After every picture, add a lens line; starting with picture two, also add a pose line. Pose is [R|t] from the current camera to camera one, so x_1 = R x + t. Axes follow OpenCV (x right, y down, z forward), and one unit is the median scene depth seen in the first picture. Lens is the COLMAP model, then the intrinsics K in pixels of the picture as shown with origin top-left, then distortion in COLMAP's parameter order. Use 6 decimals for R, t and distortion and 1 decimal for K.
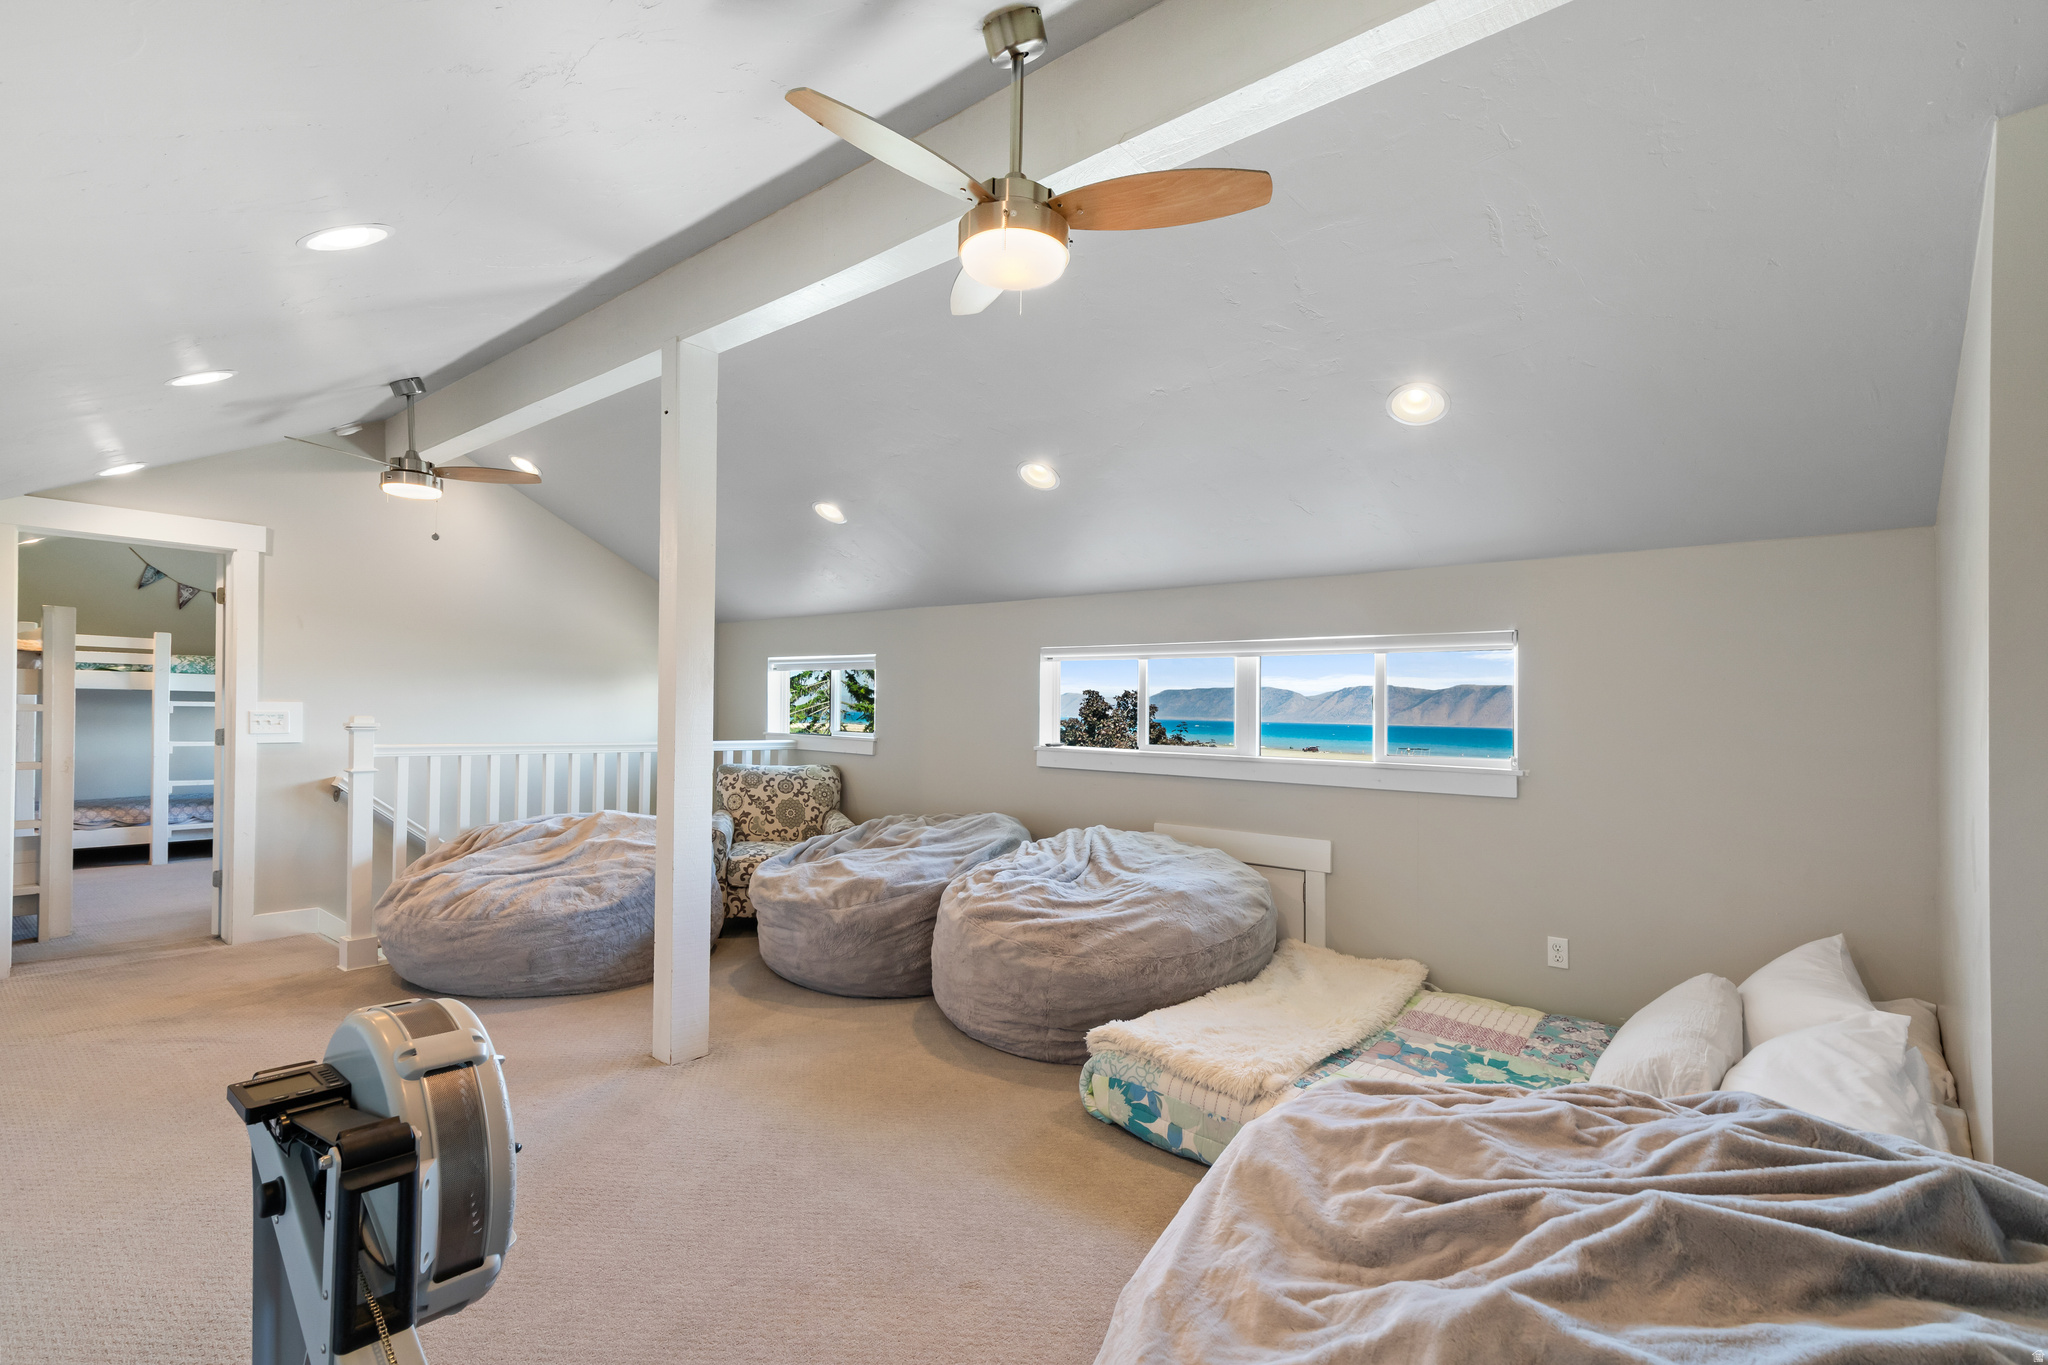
lens RADIAL K [[922.3, 0, 1019.4], [0, 922.3, 680.1], [0, 0, 1]] dist [-0.002339, -0.000433]
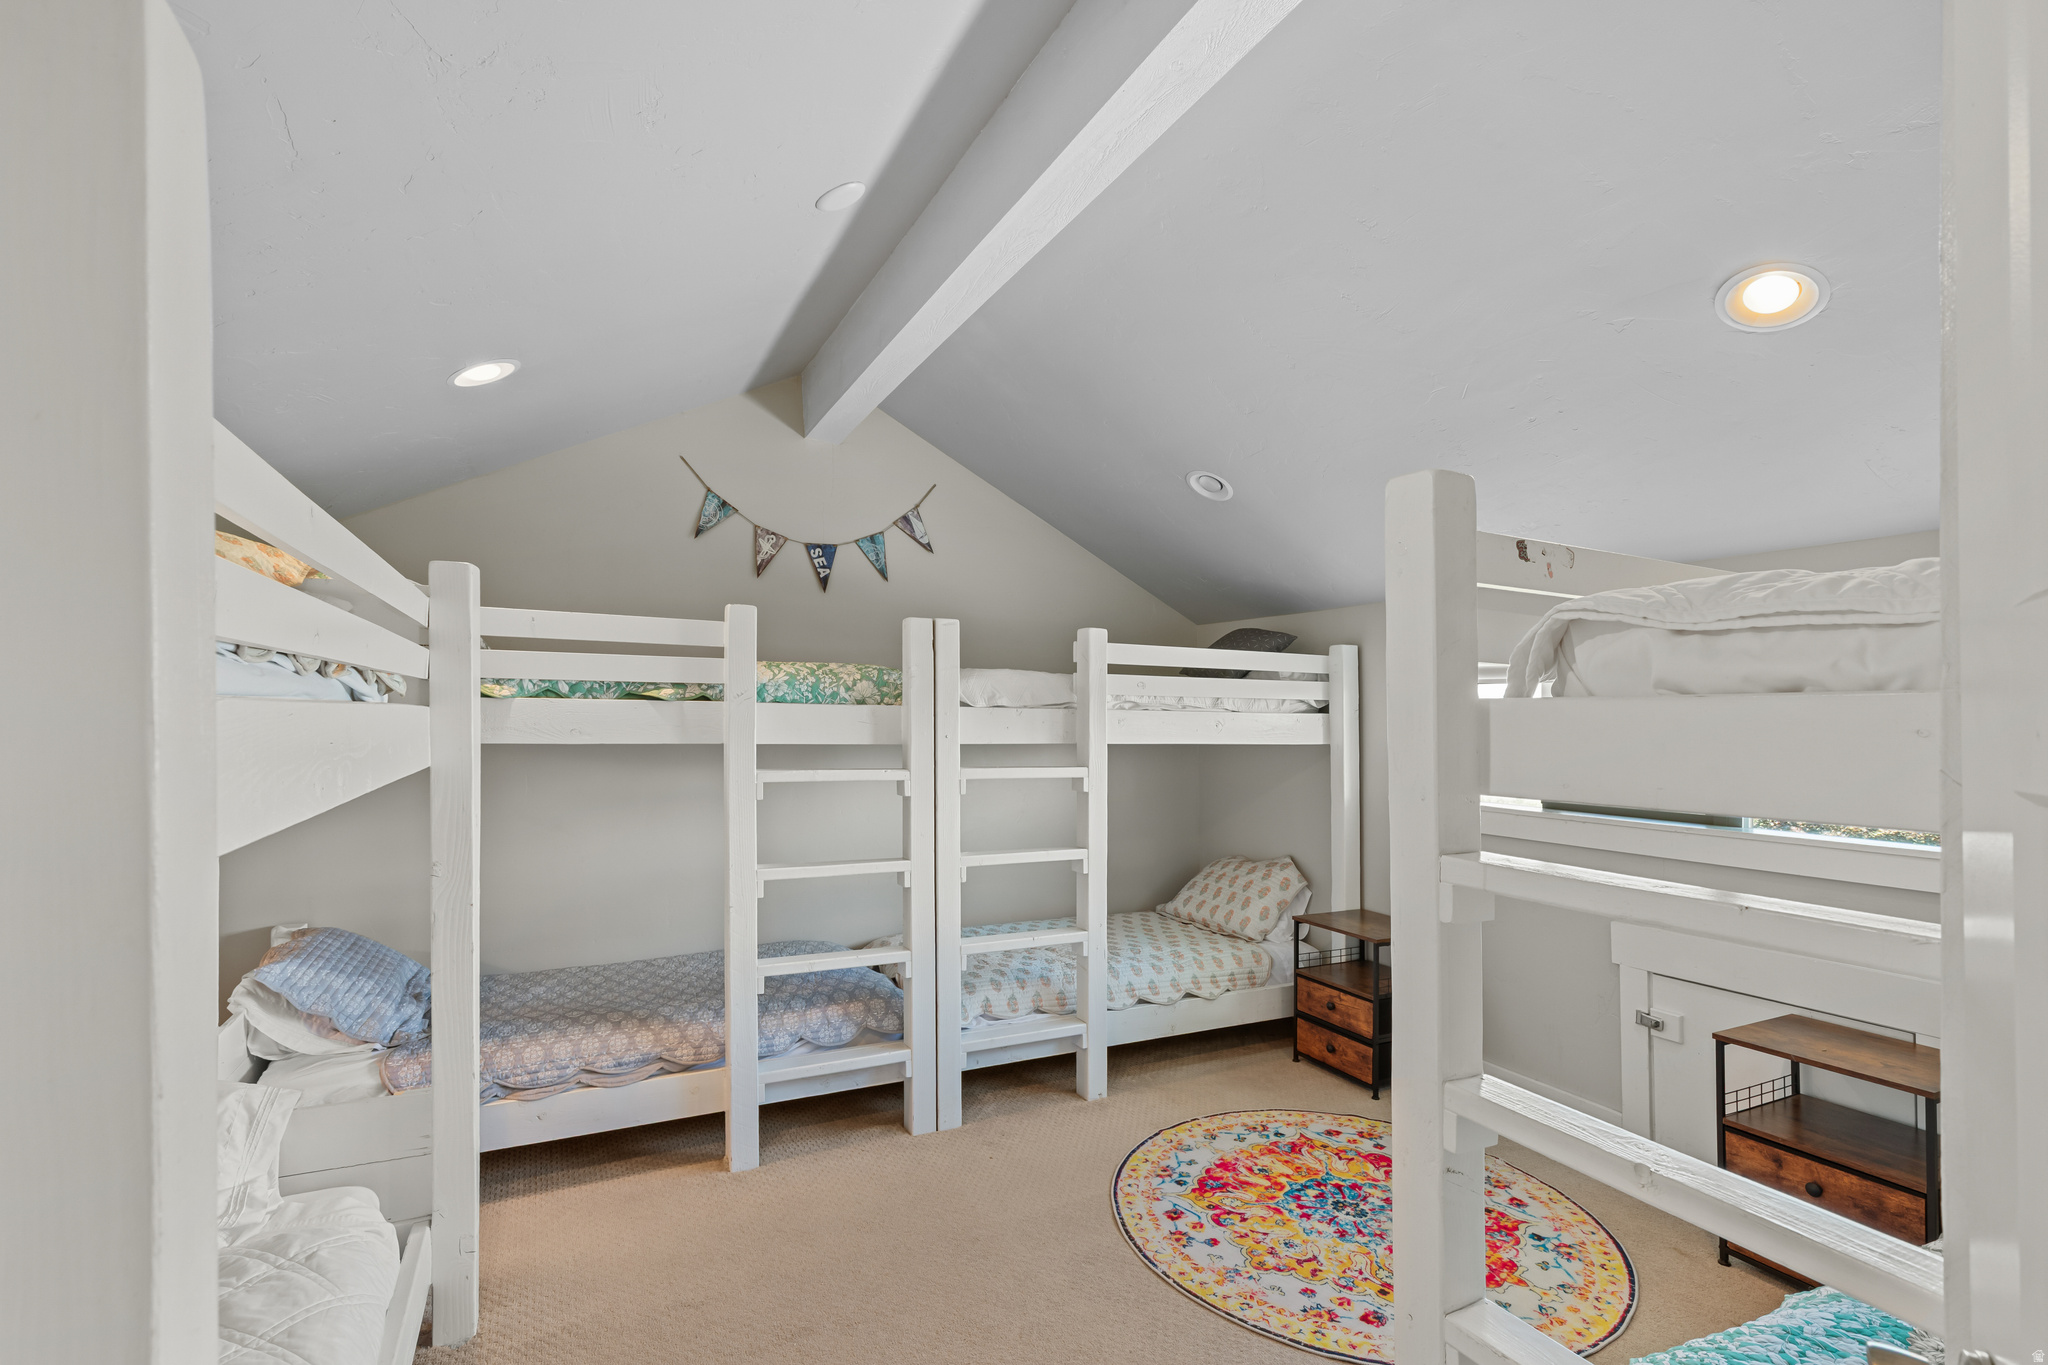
lens RADIAL K [[922.3, 0, 1027.0], [0, 922.3, 692.6], [0, 0, 1]] dist [-0.002339, -0.000433]
pose [[0.913207, -0.015465, -0.407204, -0.638545], [0.016159, 0.999868, -0.001736, -0.009669], [0.407177, -0.004995, 0.913336, 0.665651]]
